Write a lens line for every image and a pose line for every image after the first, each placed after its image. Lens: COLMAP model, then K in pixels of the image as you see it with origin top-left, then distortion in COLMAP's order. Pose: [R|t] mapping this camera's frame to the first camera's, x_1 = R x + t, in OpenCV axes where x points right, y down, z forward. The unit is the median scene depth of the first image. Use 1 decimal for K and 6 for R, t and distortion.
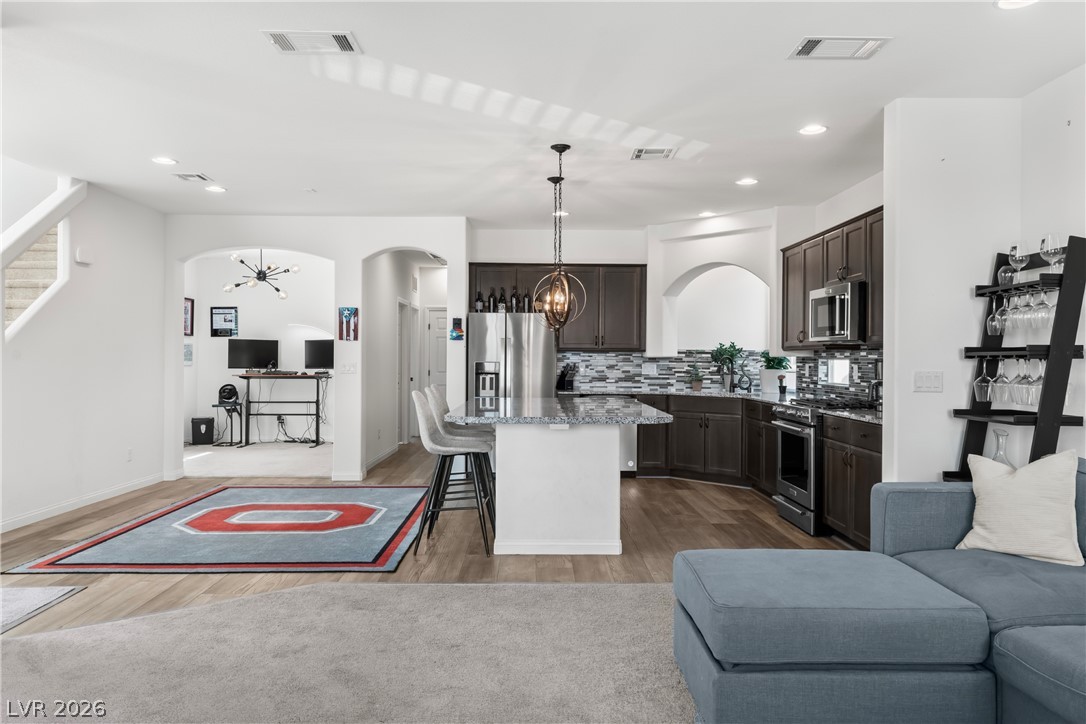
lens RADIAL K [[740.7, 0, 543.0], [0, 740.7, 362.0], [0, 0, 1]] dist [-0.001129, -0.001174]
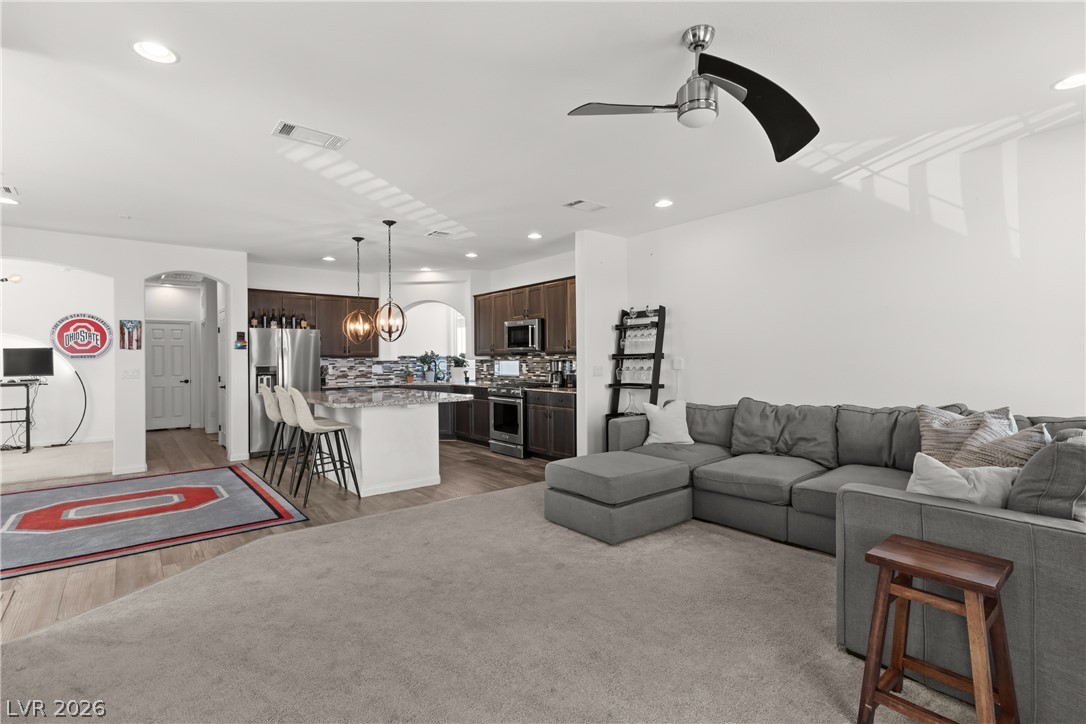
lens RADIAL K [[514.0, 0, 544.4], [0, 514.0, 360.0], [0, 0, 1]] dist [0.000328, 0.000302]
pose [[0.784149, -0.011161, 0.620473, -0.313092], [0.015046, 0.999886, -0.001029, -0.002931], [-0.620391, 0.010143, 0.784227, -0.013065]]
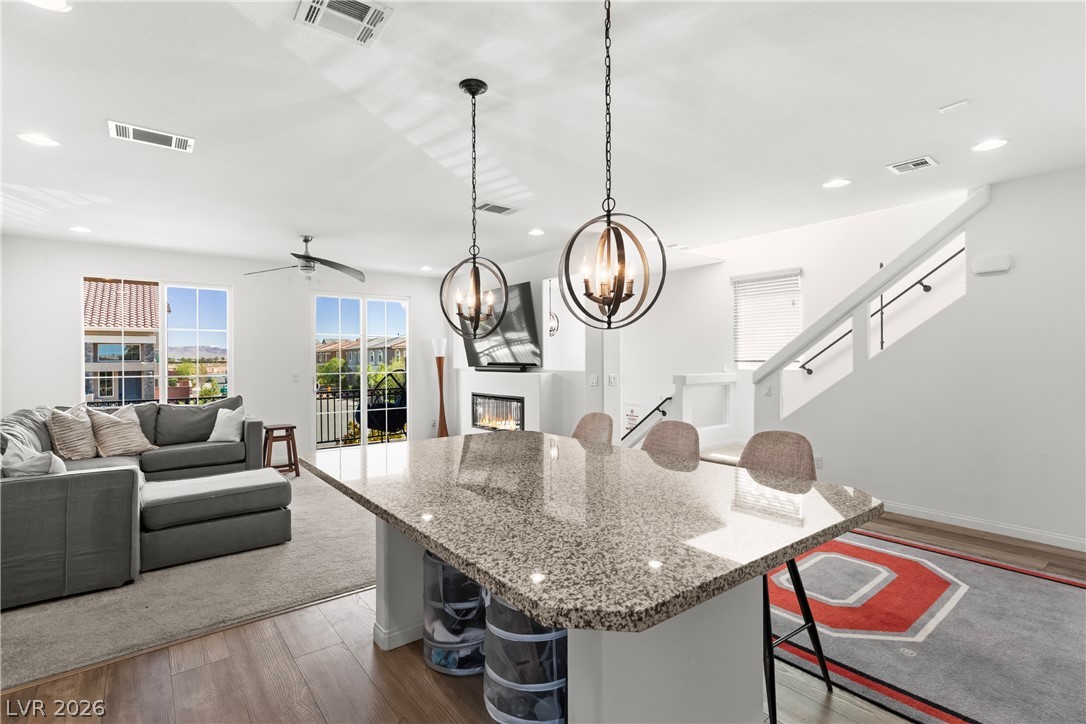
lens RADIAL K [[510.2, 0, 546.1], [0, 510.2, 359.4], [0, 0, 1]] dist [-0.001247, -0.000724]
pose [[-0.795126, -0.000675, -0.606444, 0.217928], [-0.001286, 0.999999, 0.000573, -0.023226], [0.606443, 0.001235, -0.795126, 1.173862]]
